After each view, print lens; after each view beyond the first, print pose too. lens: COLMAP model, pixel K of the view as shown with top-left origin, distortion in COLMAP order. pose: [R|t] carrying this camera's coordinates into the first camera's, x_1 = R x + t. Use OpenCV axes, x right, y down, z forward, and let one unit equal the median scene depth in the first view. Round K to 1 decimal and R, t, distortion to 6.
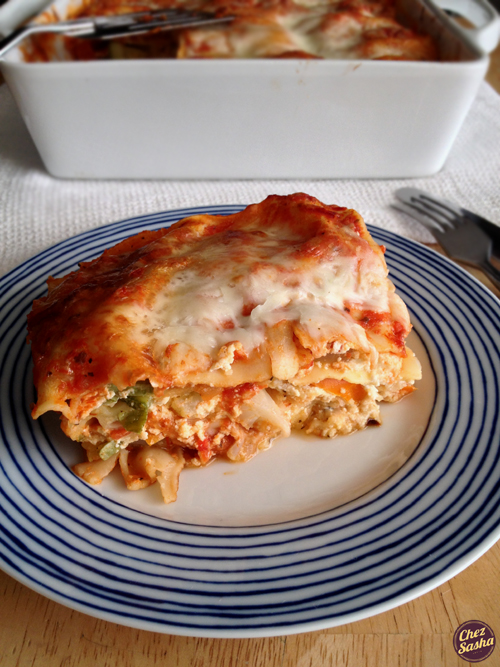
lens RADIAL K [[648.8, 0, 256.9], [0, 648.8, 331.6], [0, 0, 1]] dist [0.013059, 0.000000]
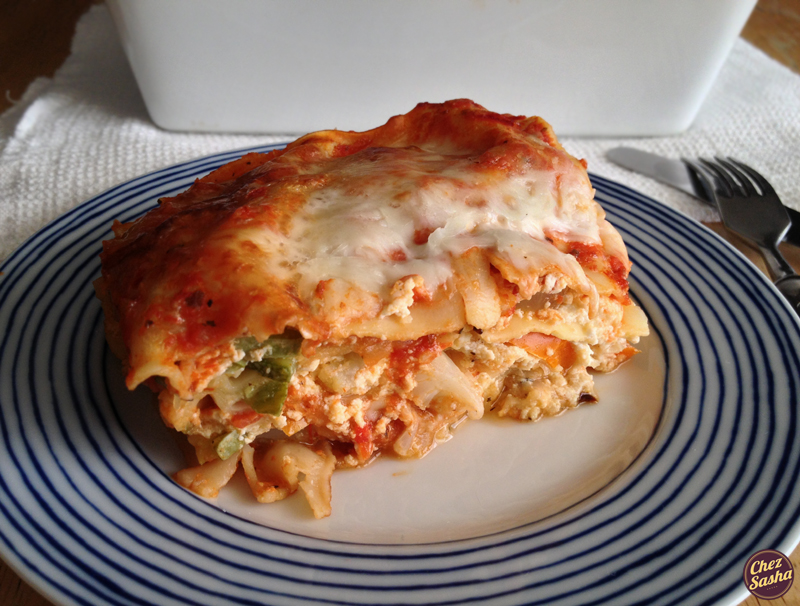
lens RADIAL K [[807.7, 0, 393.1], [0, 807.7, 309.2], [0, 0, 1]] dist [0.009338, 0.000000]
pose [[0.995534, -0.035046, 0.087655, -0.125495], [0.040352, 0.997411, -0.059517, 0.097085], [-0.085342, 0.062789, 0.994371, 0.132890]]
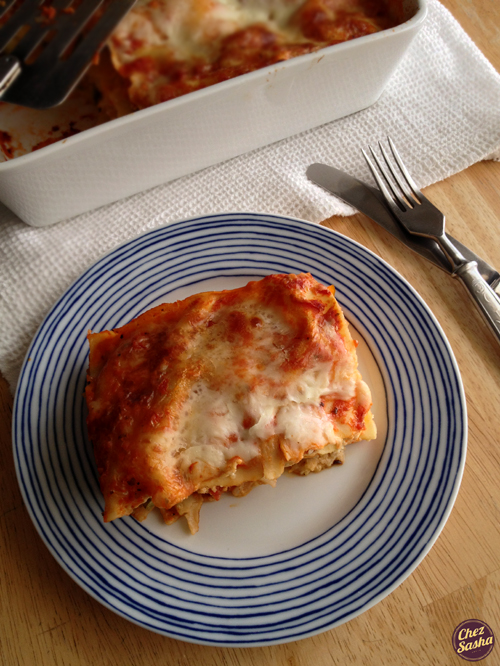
lens RADIAL K [[647.8, 0, 253.7], [0, 647.8, 328.4], [0, 0, 1]] dist [0.013059, 0.000000]
pose [[0.999748, 0.017367, -0.014230, 0.016502], [-0.009310, 0.897394, 0.441132, -0.818596], [0.020431, -0.440888, 0.897329, -0.136991]]
